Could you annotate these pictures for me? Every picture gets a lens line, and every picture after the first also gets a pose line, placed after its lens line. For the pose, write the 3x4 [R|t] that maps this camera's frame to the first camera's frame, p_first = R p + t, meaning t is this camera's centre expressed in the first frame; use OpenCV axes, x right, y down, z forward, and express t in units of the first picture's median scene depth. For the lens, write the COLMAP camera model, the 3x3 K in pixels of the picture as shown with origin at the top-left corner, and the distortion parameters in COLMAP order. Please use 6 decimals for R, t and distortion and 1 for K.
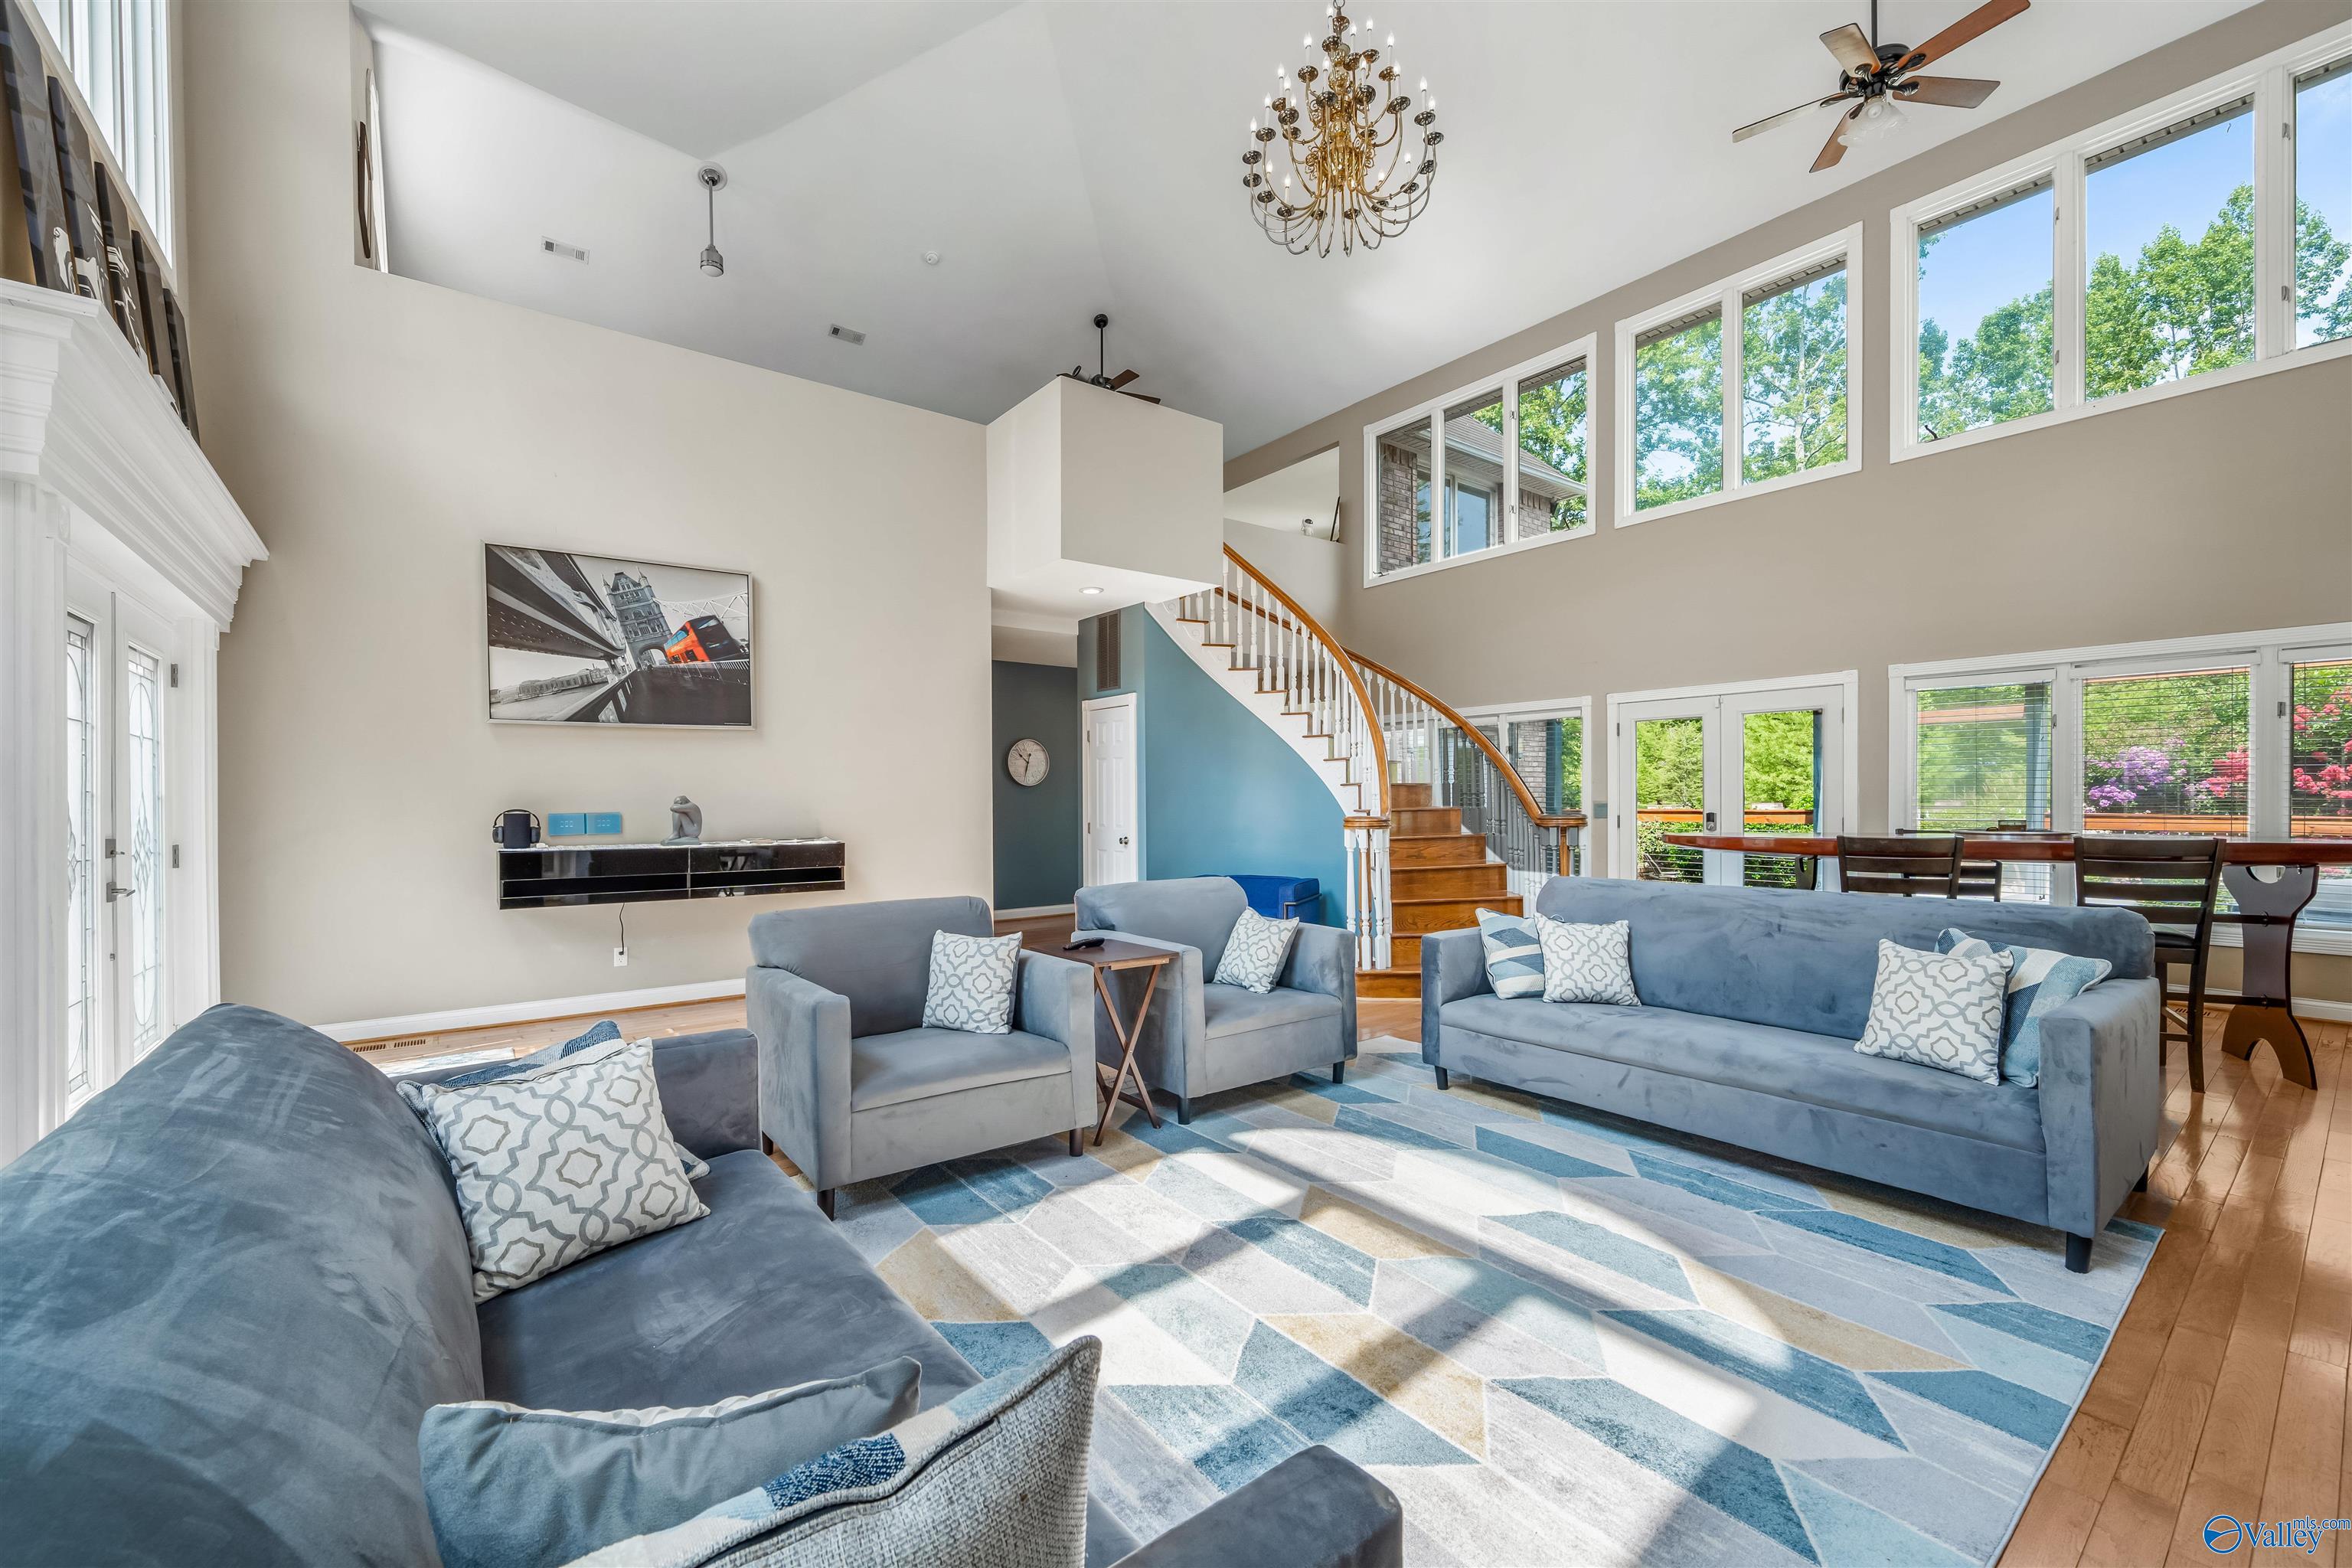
lens RADIAL K [[937.0, 0, 1163.3], [0, 937.0, 788.3], [0, 0, 1]] dist [-0.001668, -0.000441]
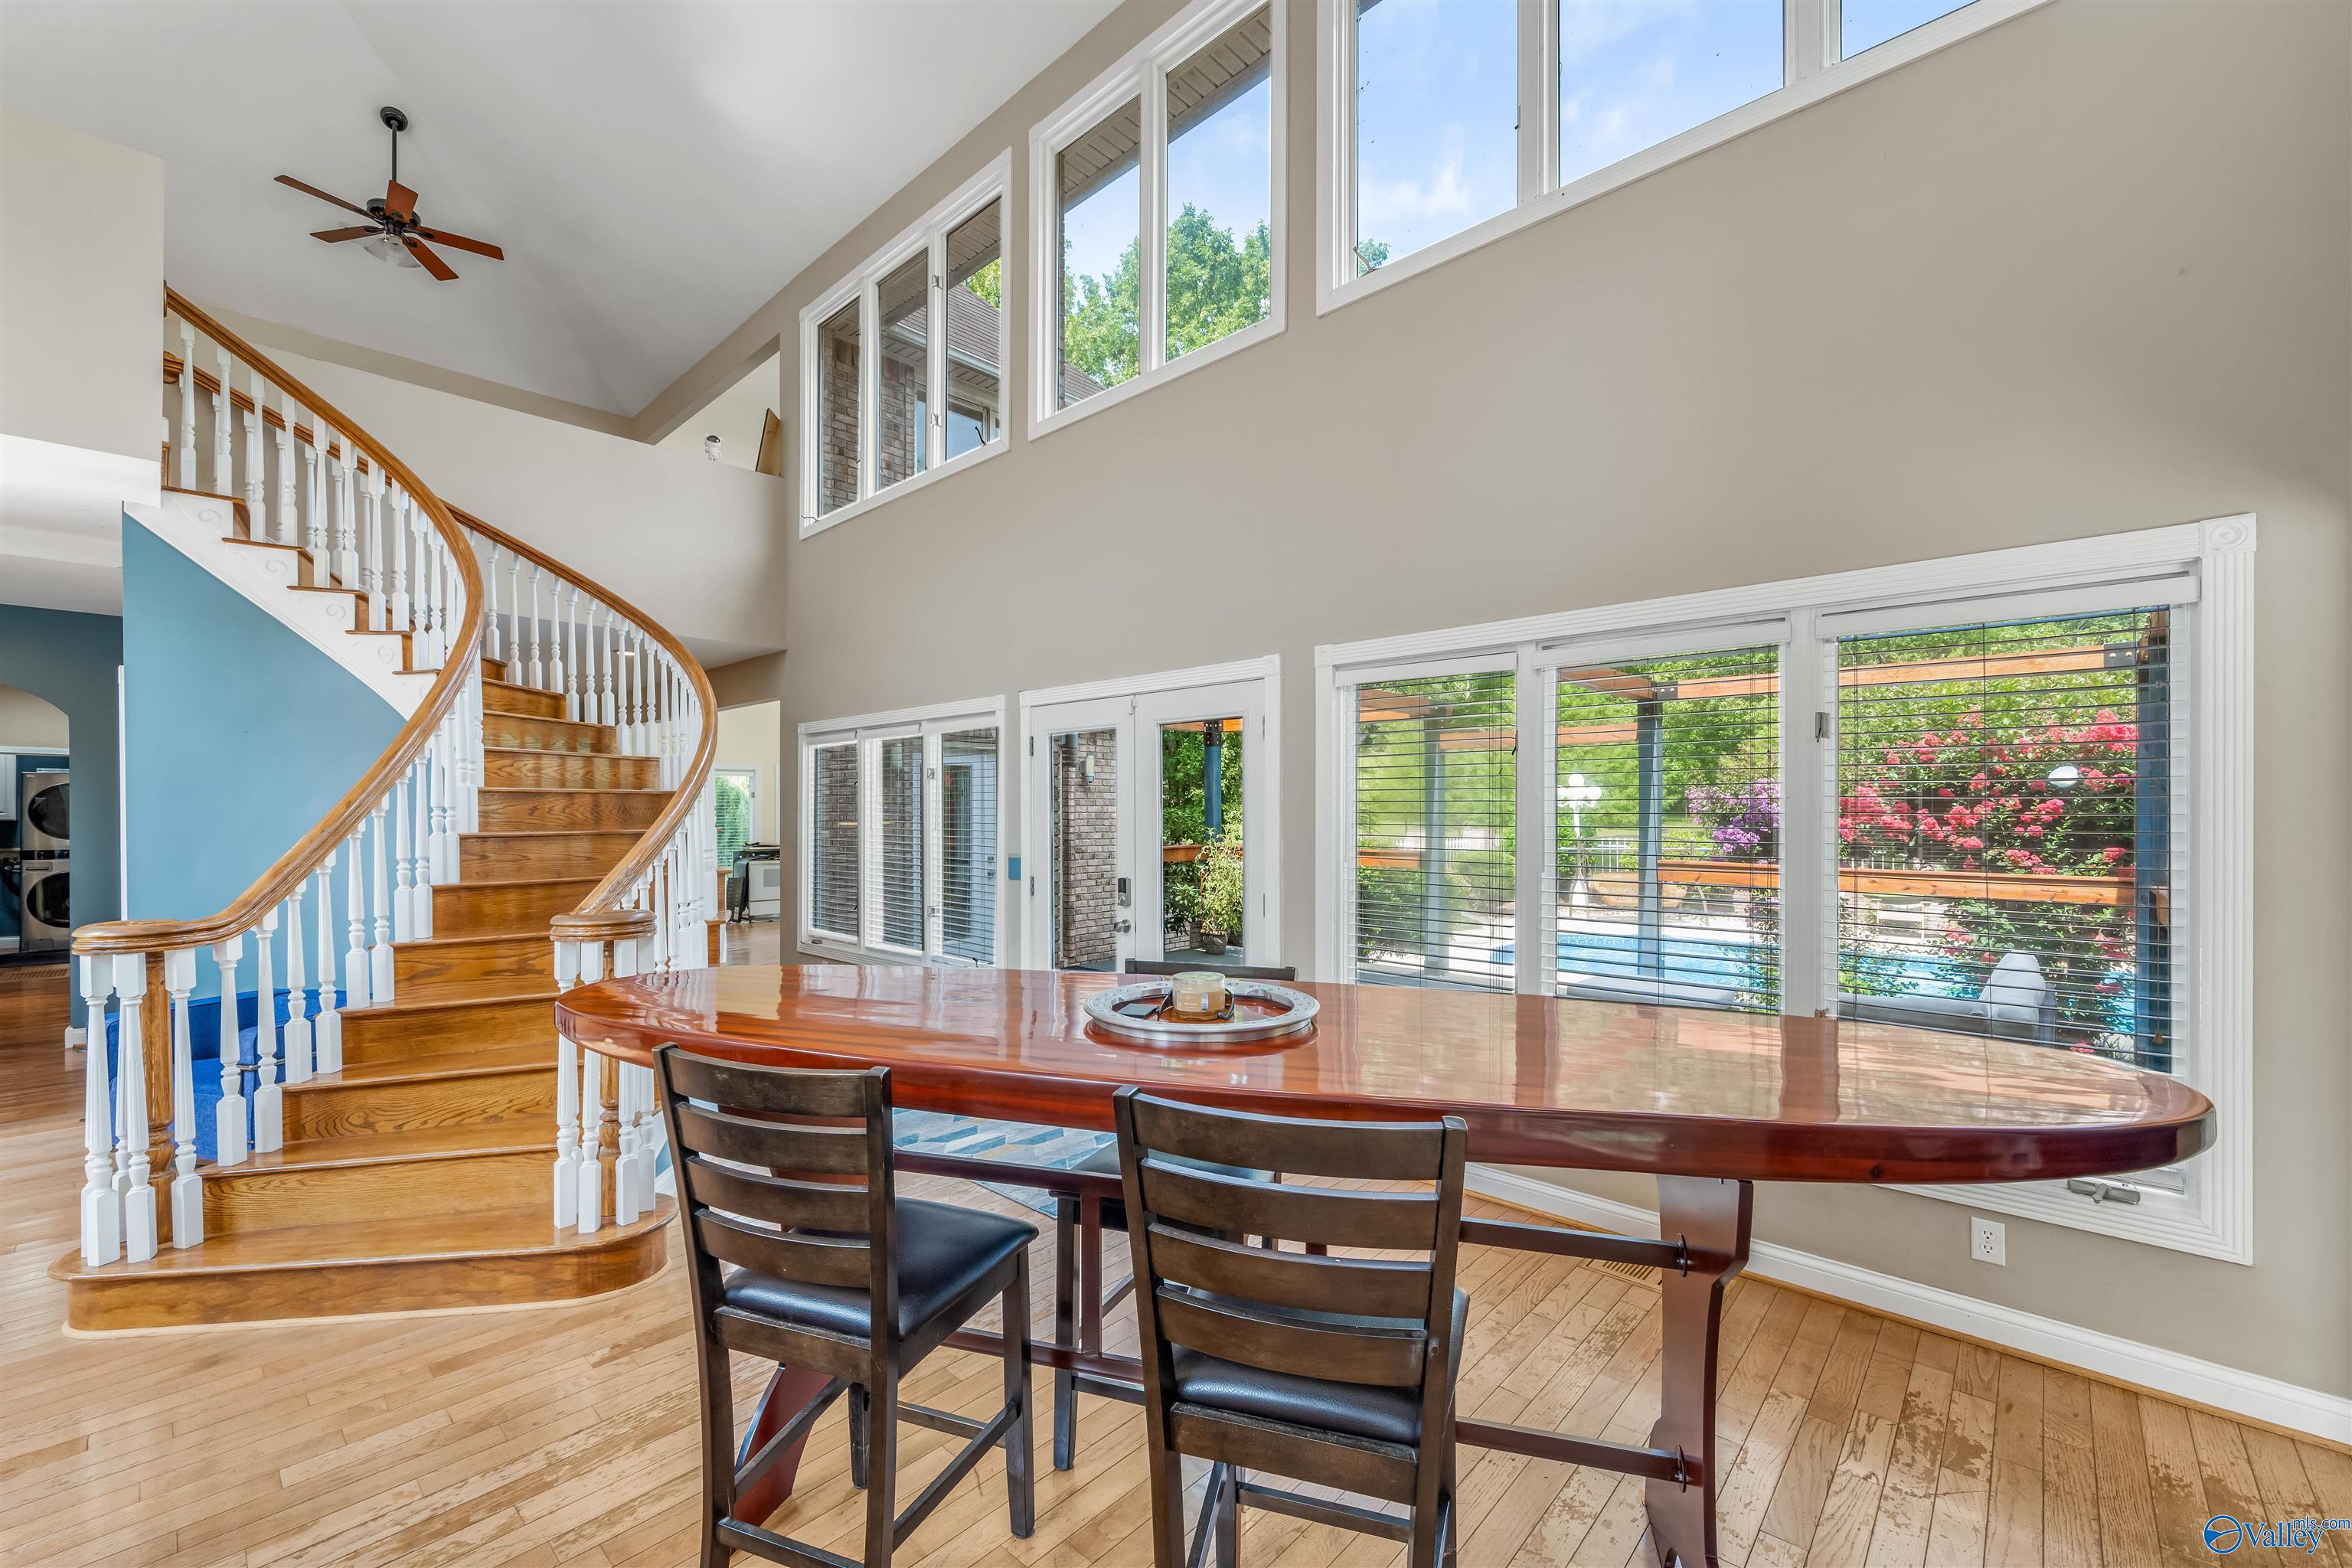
lens RADIAL K [[937.0, 0, 1163.3], [0, 937.0, 788.3], [0, 0, 1]] dist [-0.001668, -0.000441]
pose [[0.985992, 0.008481, 0.166577, 0.464316], [-0.006166, 0.999877, -0.014410, -0.024325], [-0.166679, 0.013181, 0.985923, 0.336764]]
